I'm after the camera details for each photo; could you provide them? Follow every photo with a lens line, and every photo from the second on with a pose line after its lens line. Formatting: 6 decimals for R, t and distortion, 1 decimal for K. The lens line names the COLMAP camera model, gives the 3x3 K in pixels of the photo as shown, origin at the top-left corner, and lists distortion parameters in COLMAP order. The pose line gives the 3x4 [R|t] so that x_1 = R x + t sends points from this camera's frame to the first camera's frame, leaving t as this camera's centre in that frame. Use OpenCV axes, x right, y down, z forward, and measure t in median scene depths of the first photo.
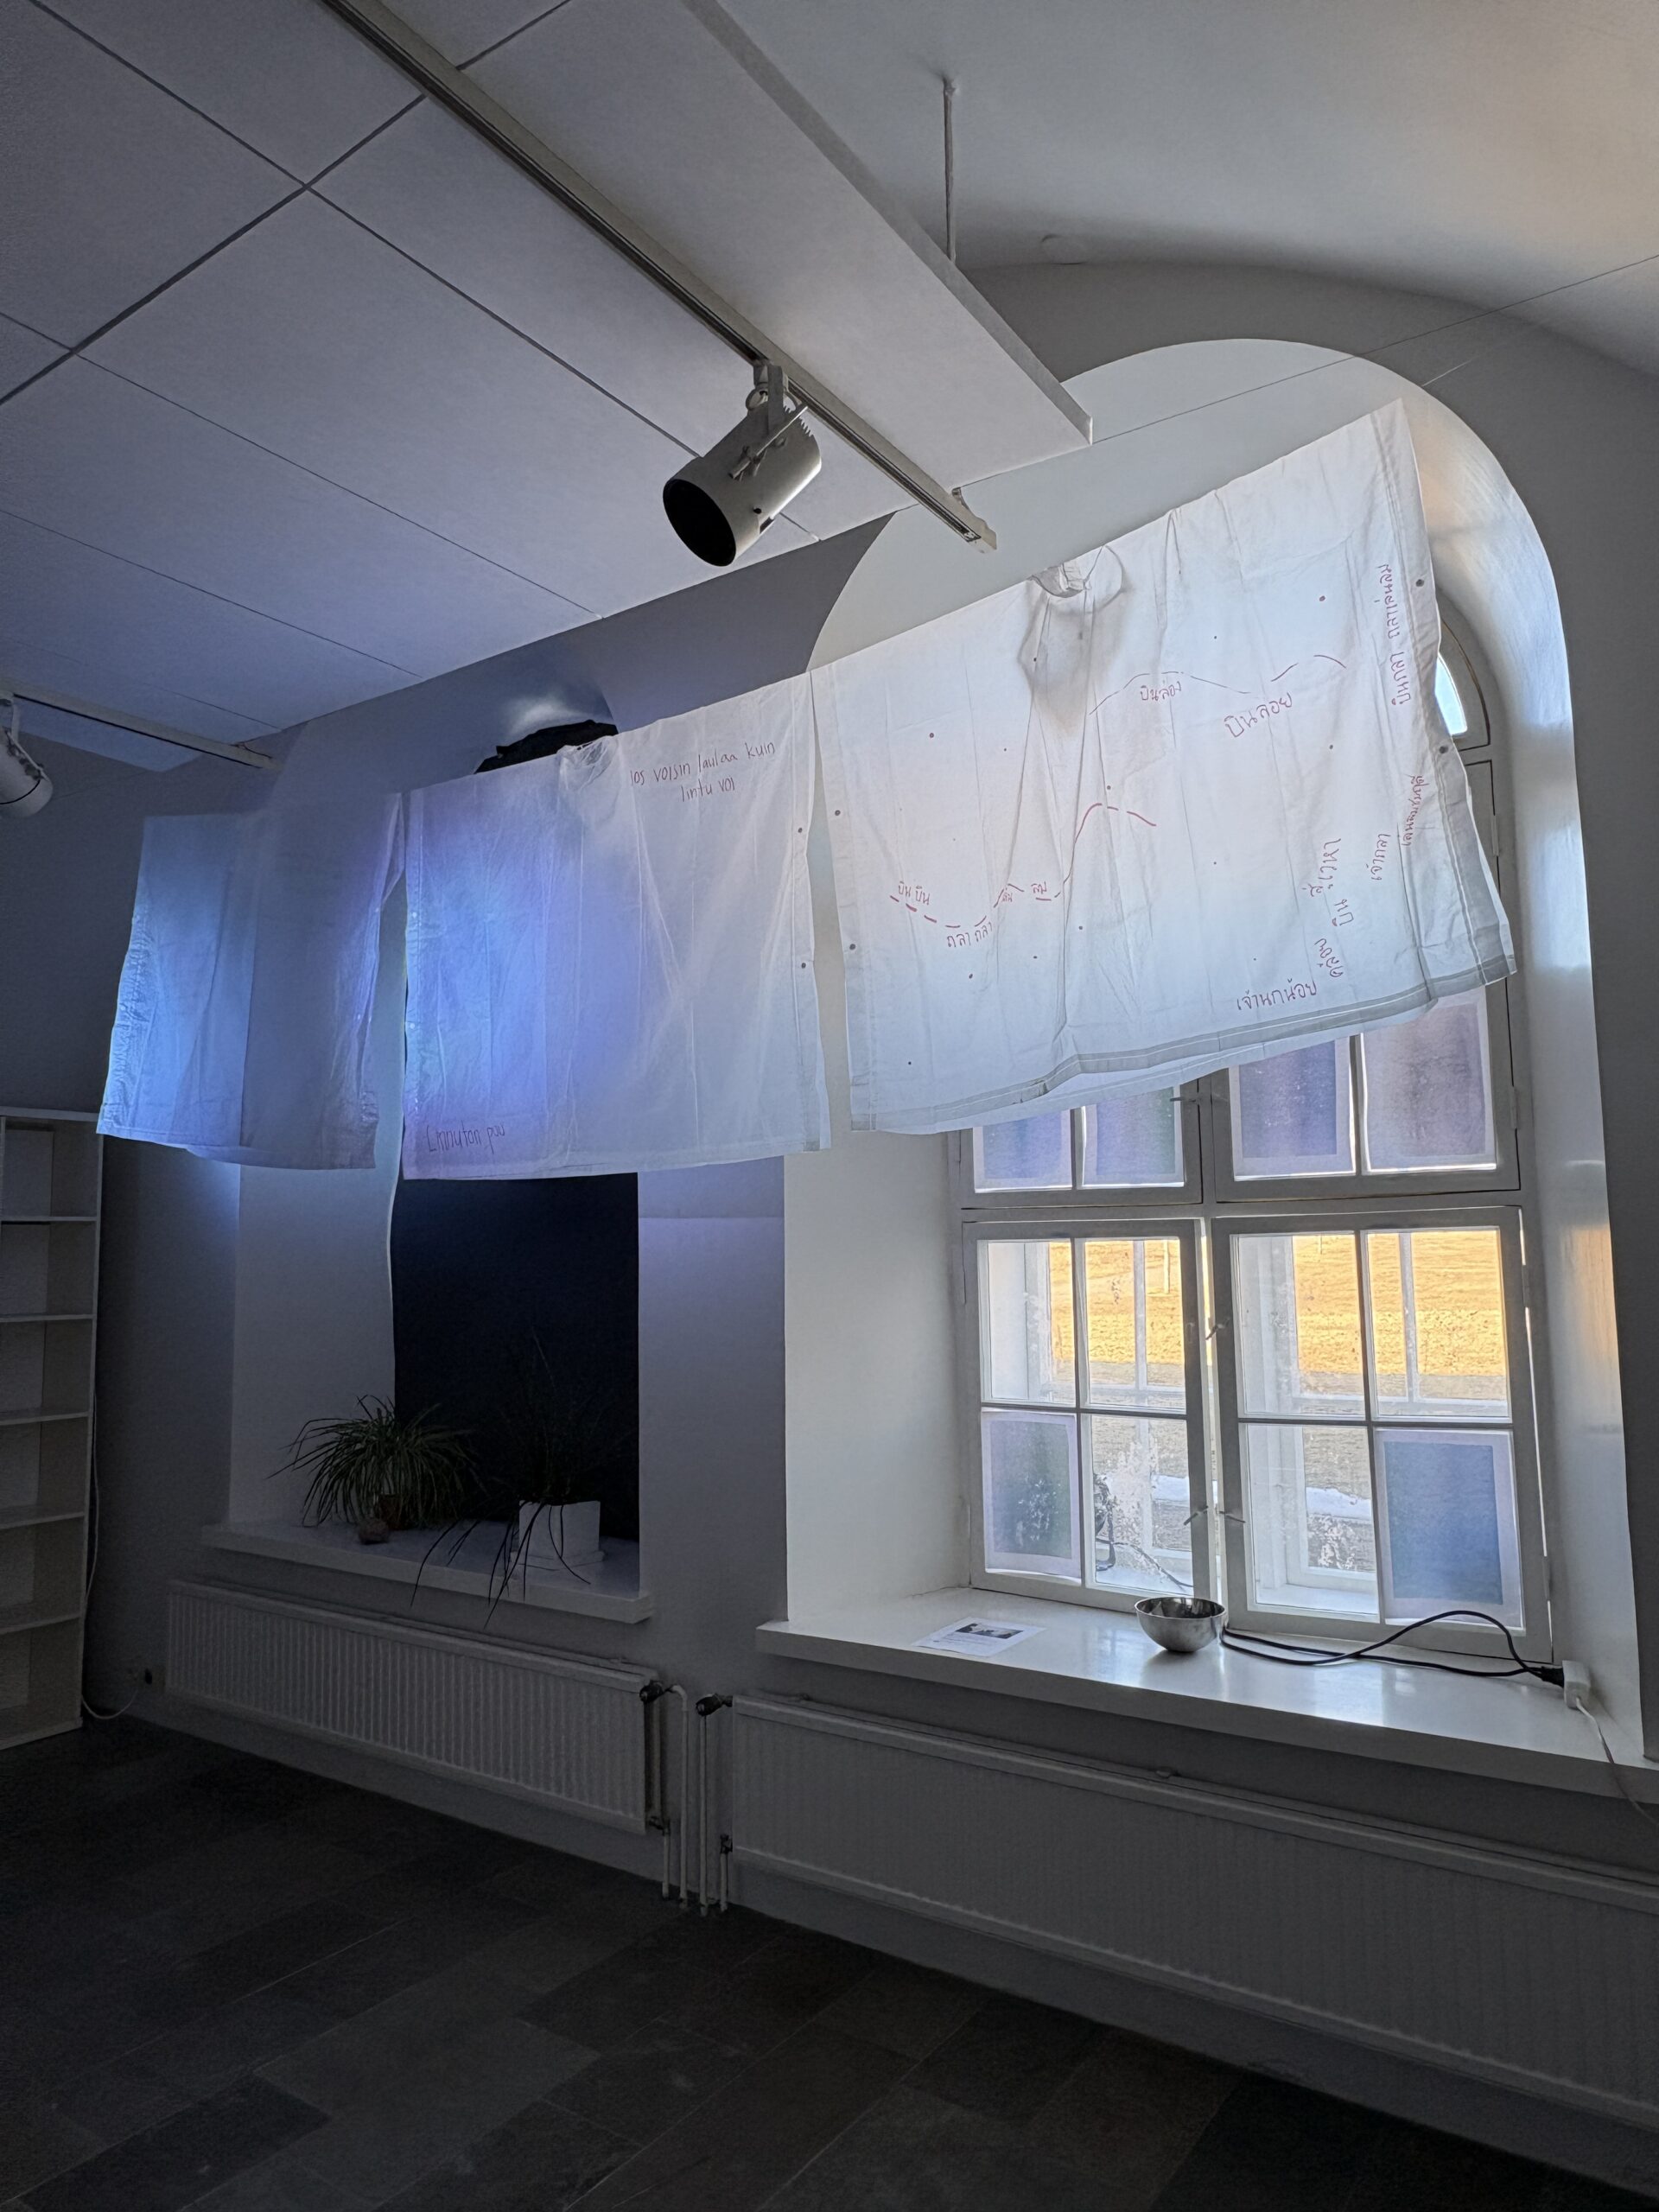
lens RADIAL K [[1429.3, 0, 829.5], [0, 1429.3, 1106.0], [0, 0, 1]] dist [-0.006915, -0.001747]
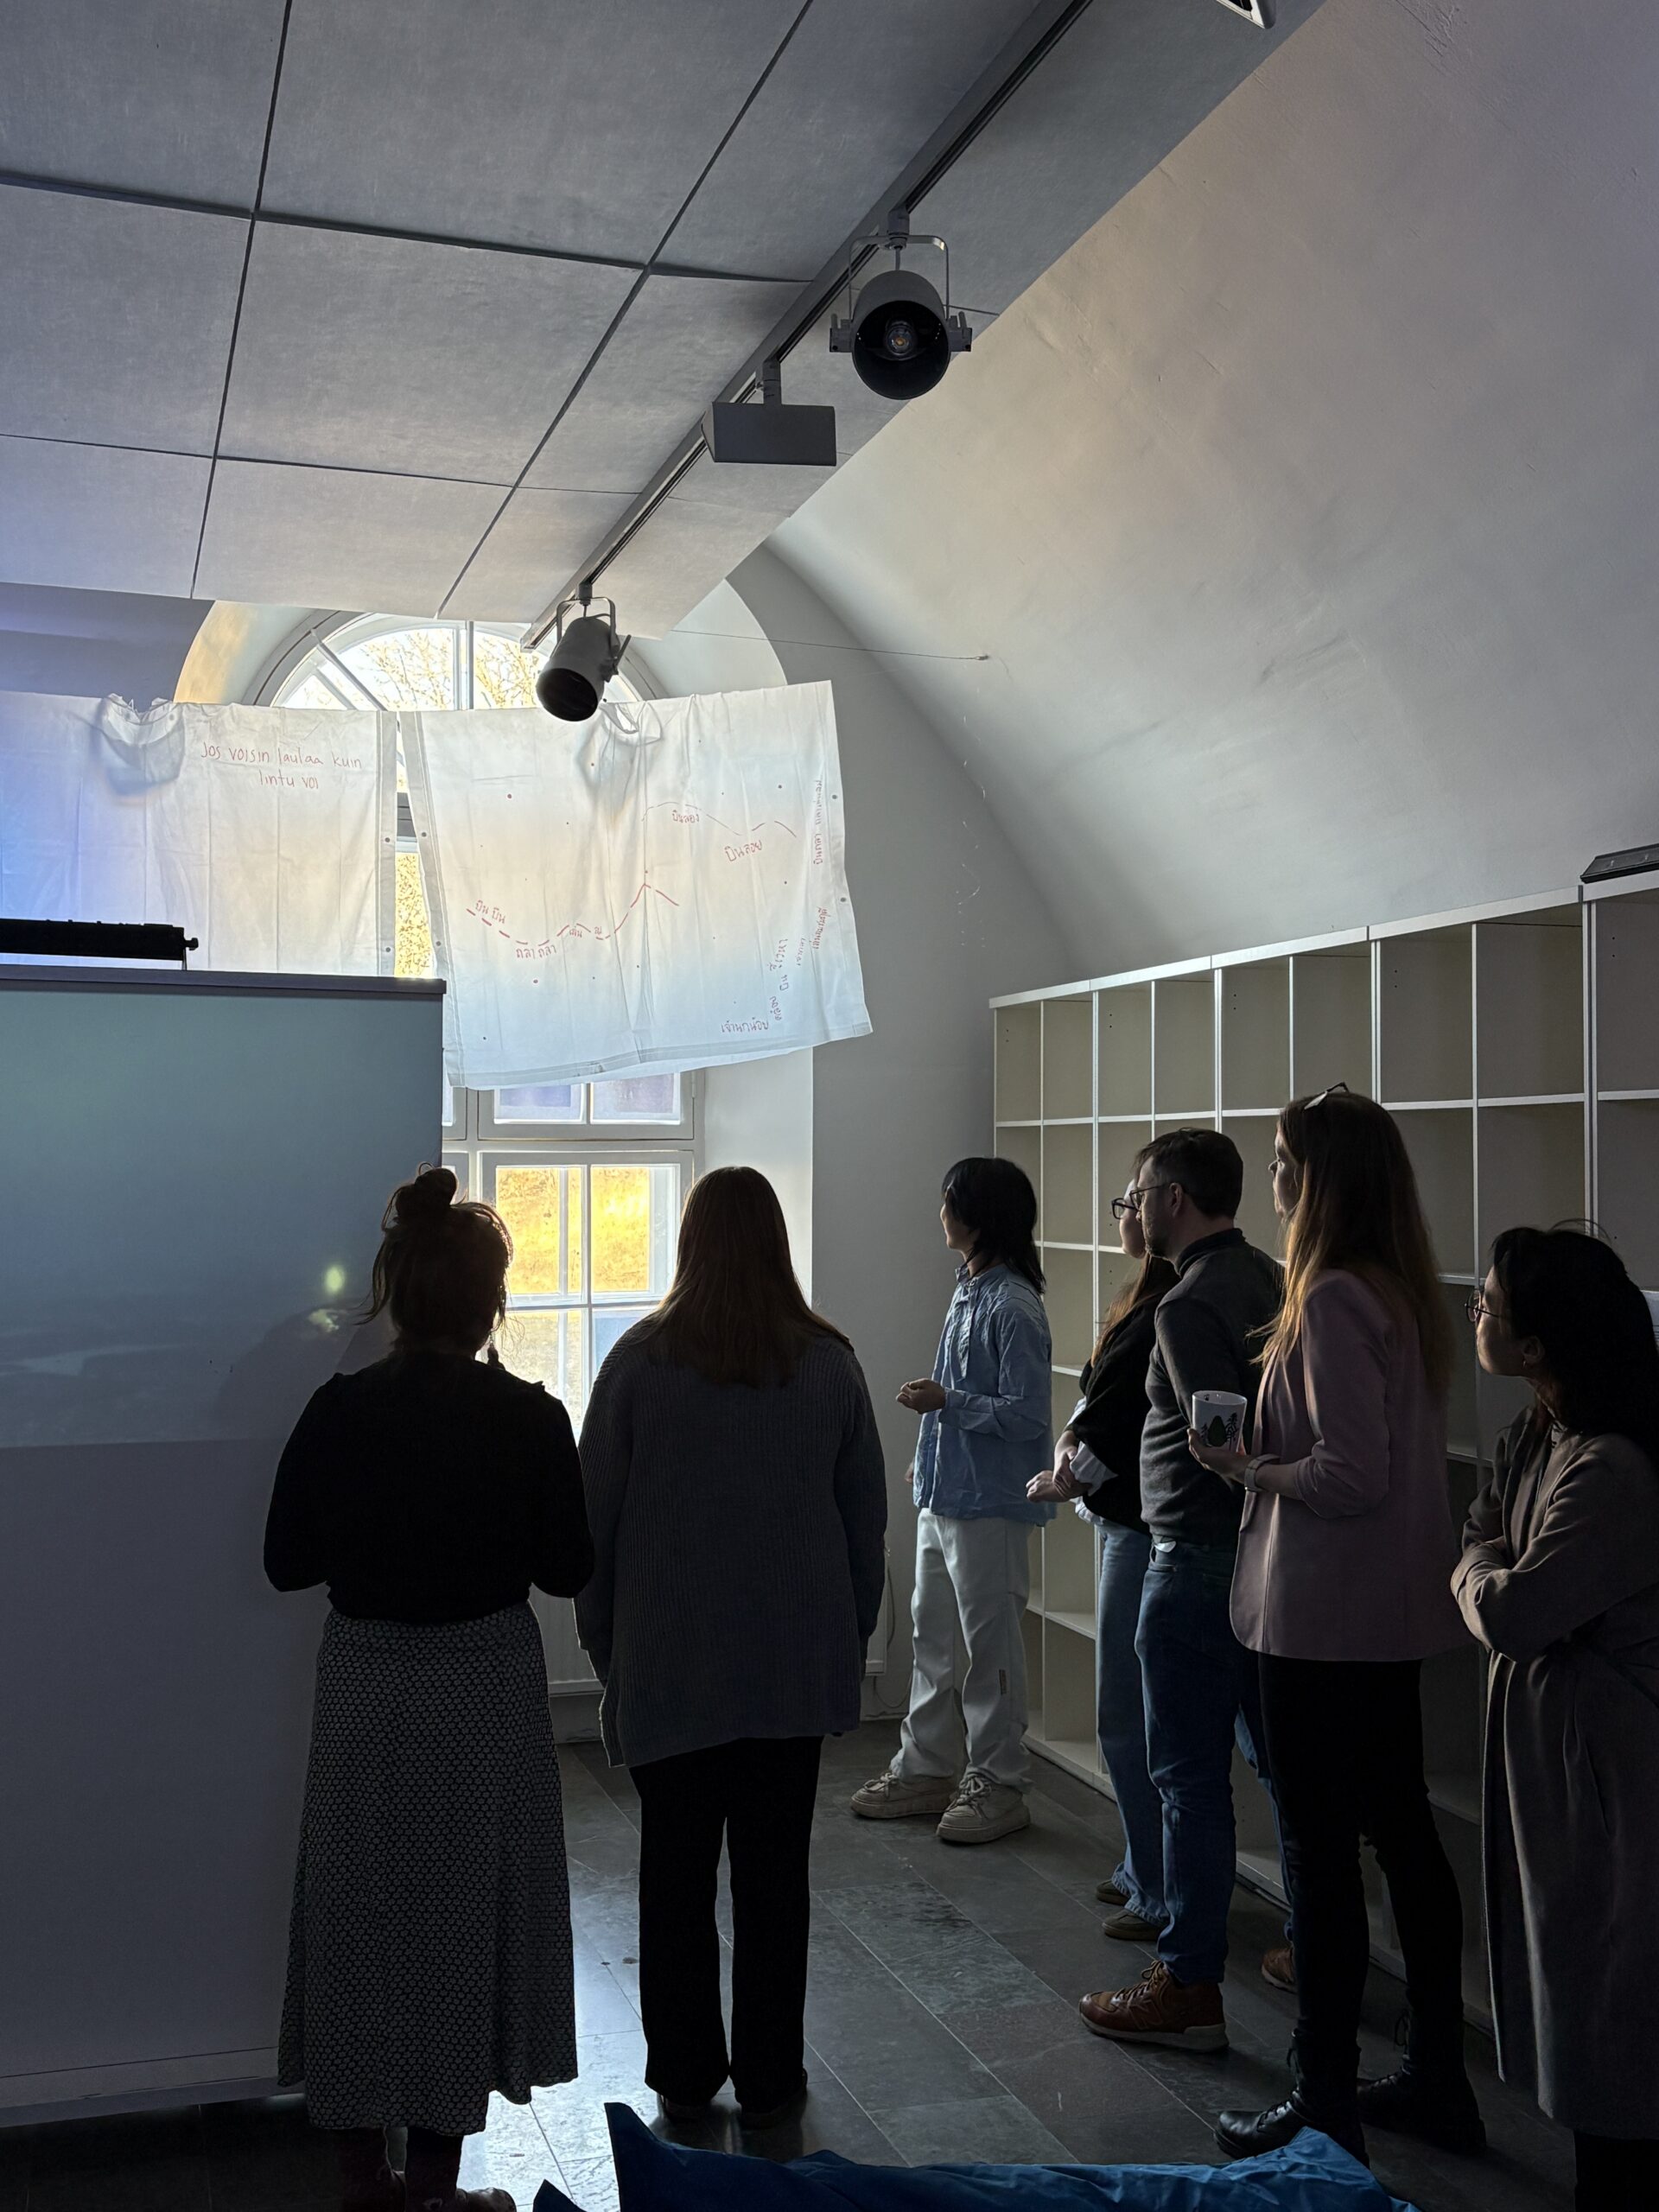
lens RADIAL K [[2255.9, 0, 829.5], [0, 2255.9, 1106.0], [0, 0, 1]] dist [0.001143, -0.007825]
pose [[0.598100, 0.039743, 0.800435, -1.156065], [-0.095045, 0.995239, 0.021604, -0.034542], [-0.795765, -0.088999, 0.599030, -0.436565]]
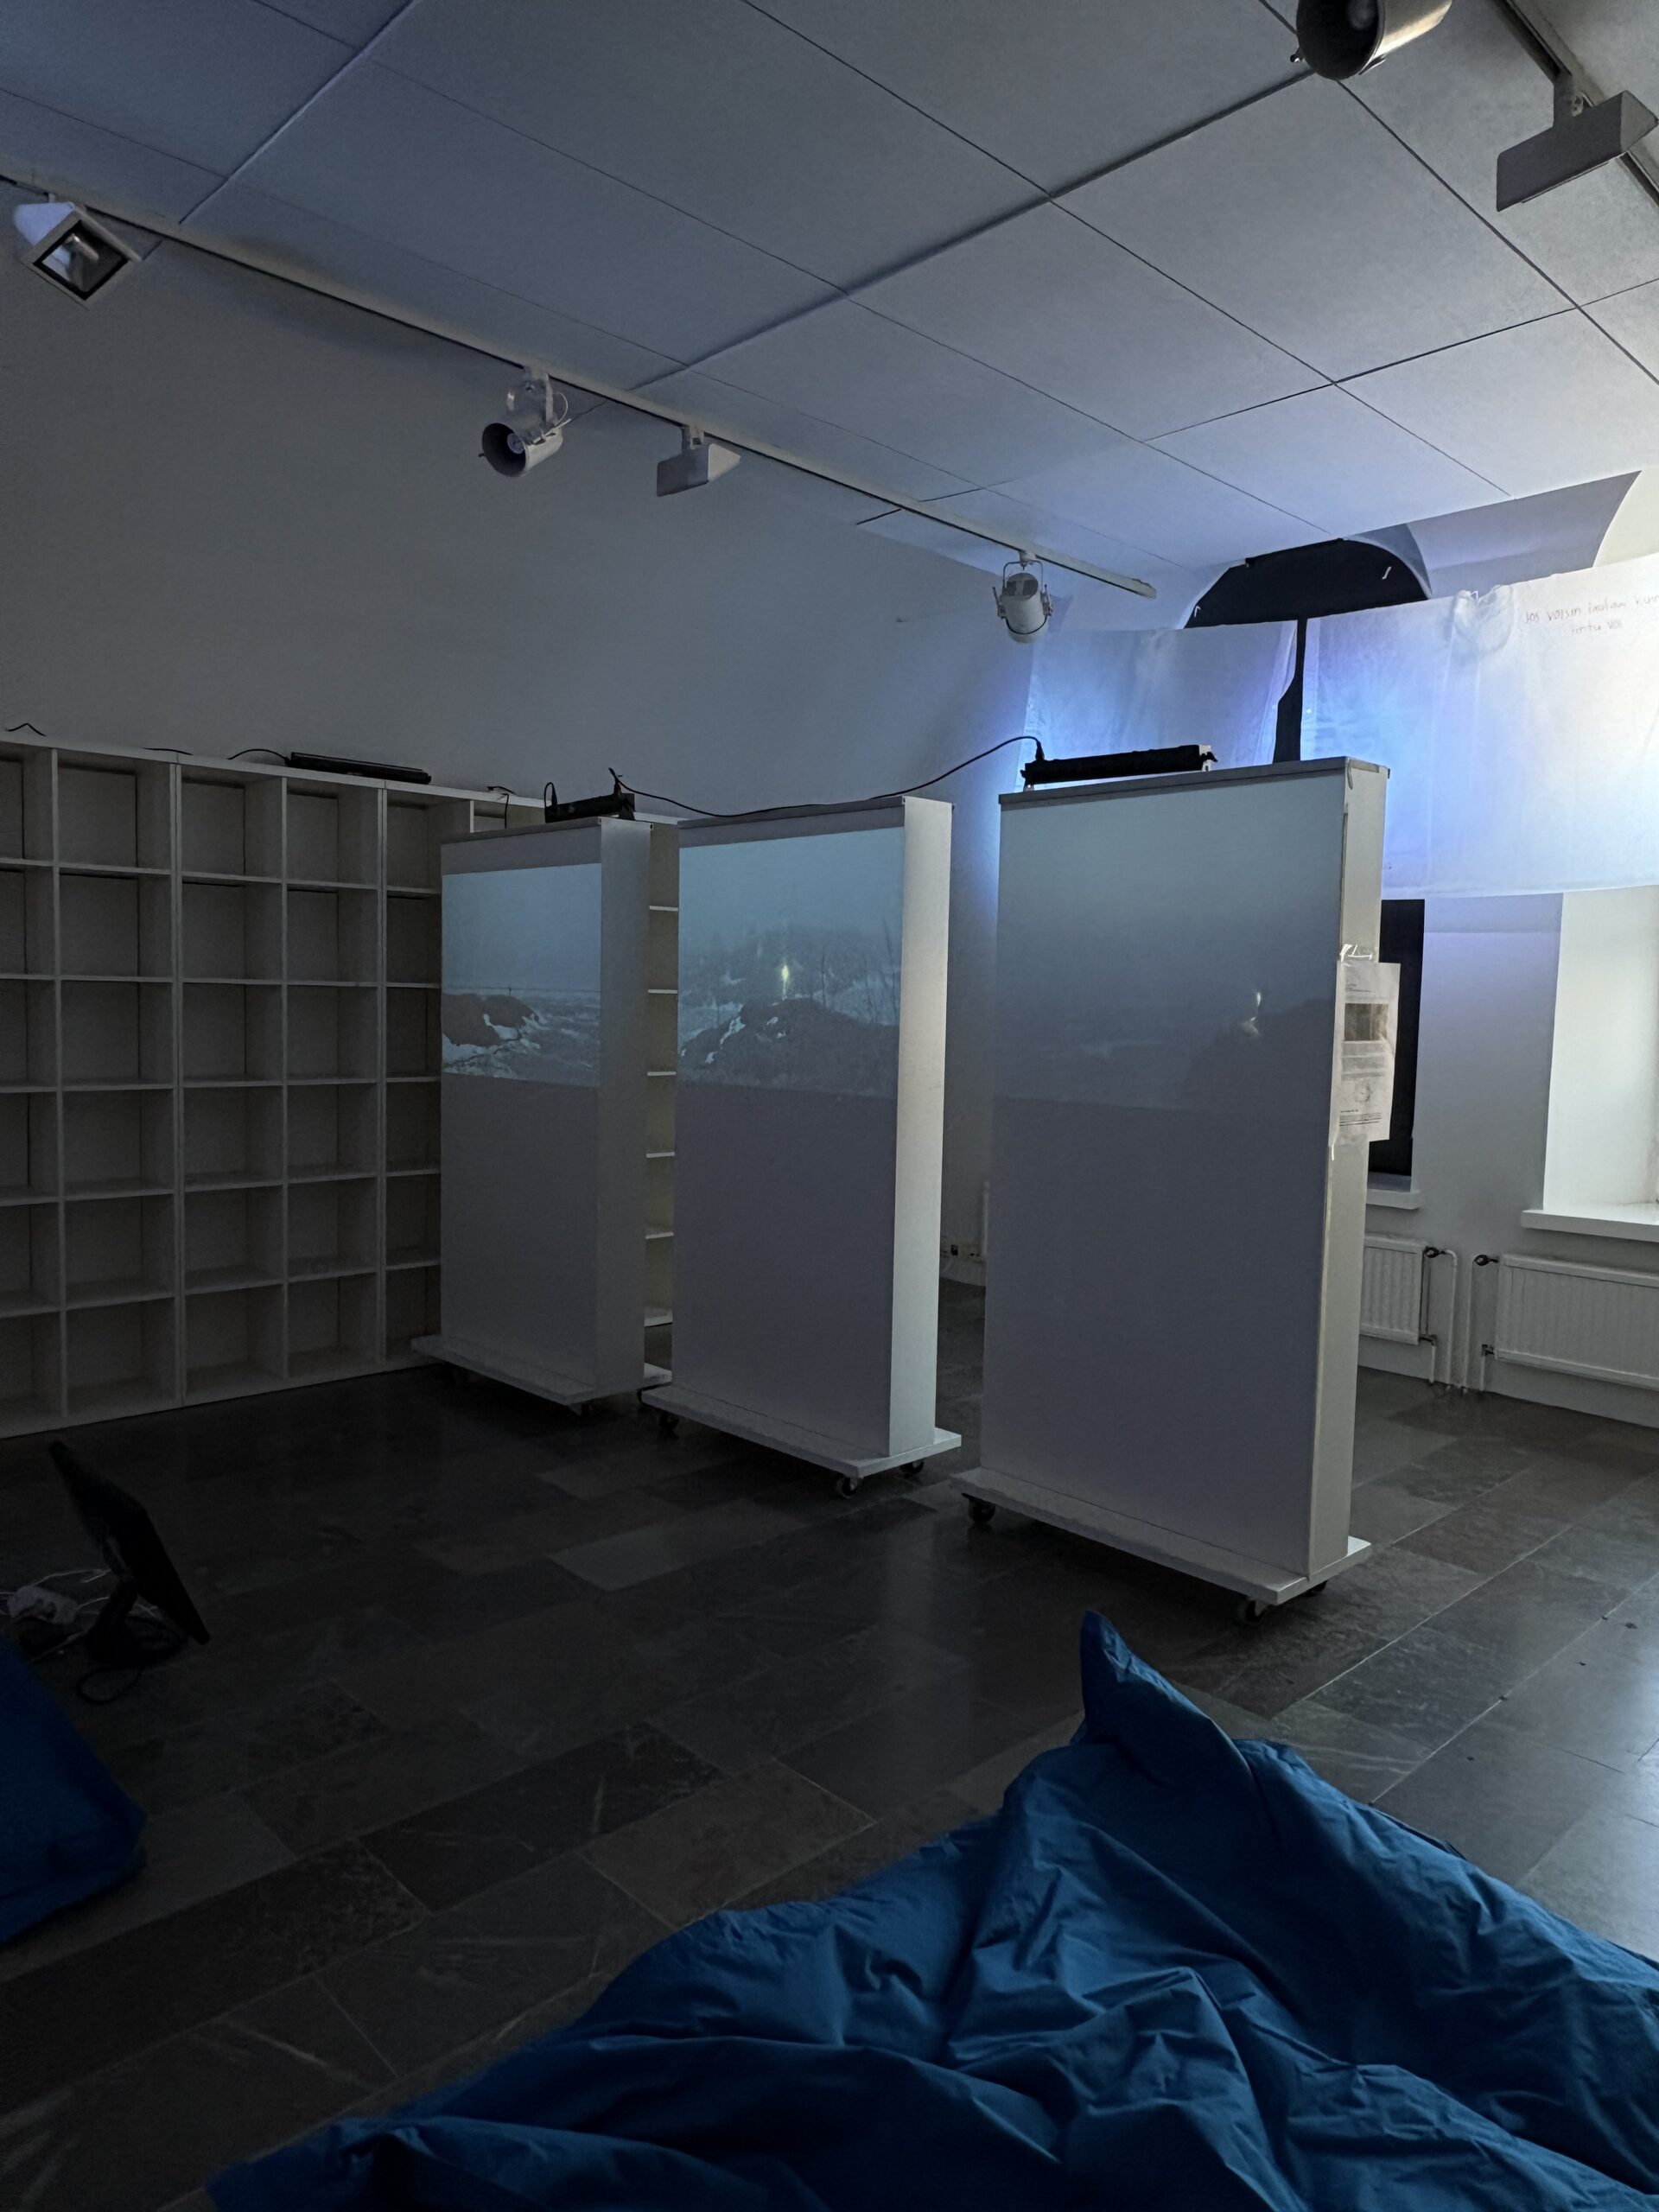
lens RADIAL K [[1429.3, 0, 829.5], [0, 1429.3, 1106.0], [0, 0, 1]] dist [-0.006915, -0.001747]
pose [[0.978879, 0.052154, -0.197674, -0.474426], [-0.016047, 0.983531, 0.180028, 0.004897], [0.203807, -0.173054, 0.963595, -0.553513]]
